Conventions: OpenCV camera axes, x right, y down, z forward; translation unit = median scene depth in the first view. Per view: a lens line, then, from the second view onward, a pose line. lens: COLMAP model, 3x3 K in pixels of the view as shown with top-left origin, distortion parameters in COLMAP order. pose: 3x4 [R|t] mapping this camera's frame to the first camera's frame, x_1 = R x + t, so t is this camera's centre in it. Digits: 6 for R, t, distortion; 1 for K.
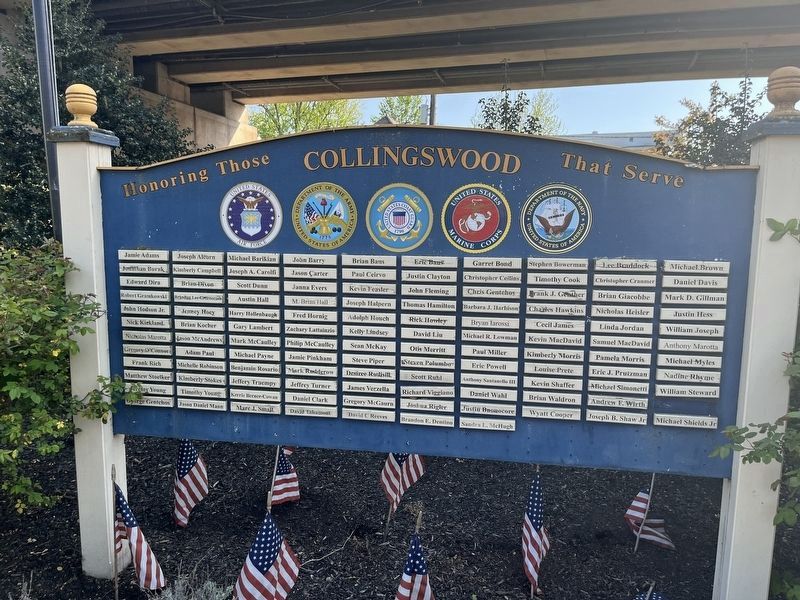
lens RADIAL K [[612.1, 0, 399.8], [0, 612.1, 298.9], [0, 0, 1]] dist [0.060245, 0.000113]
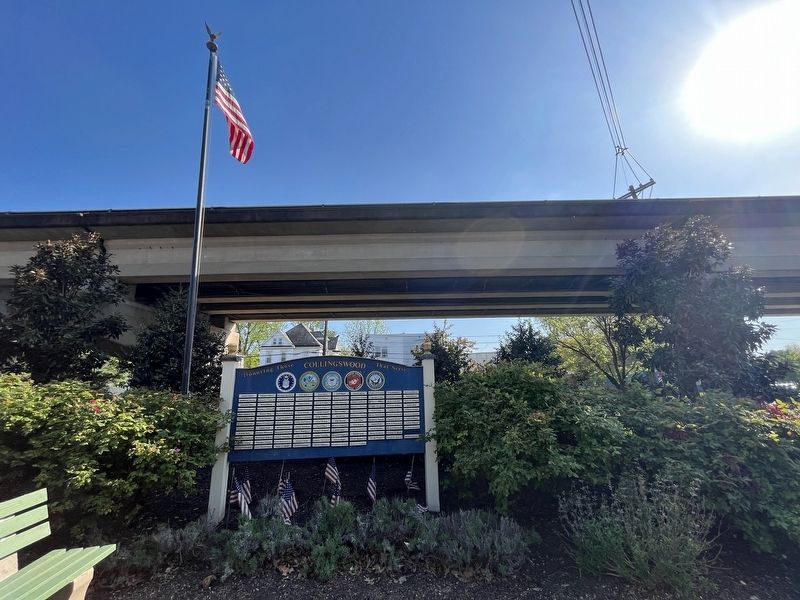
lens RADIAL K [[322.4, 0, 397.9], [0, 322.4, 301.0], [0, 0, 1]] dist [-0.000911, -0.000051]
pose [[0.963202, 0.034169, 0.266598, -0.142294], [0.060830, 0.938438, -0.340051, 0.085188], [-0.261805, 0.343755, 0.901827, -0.897089]]
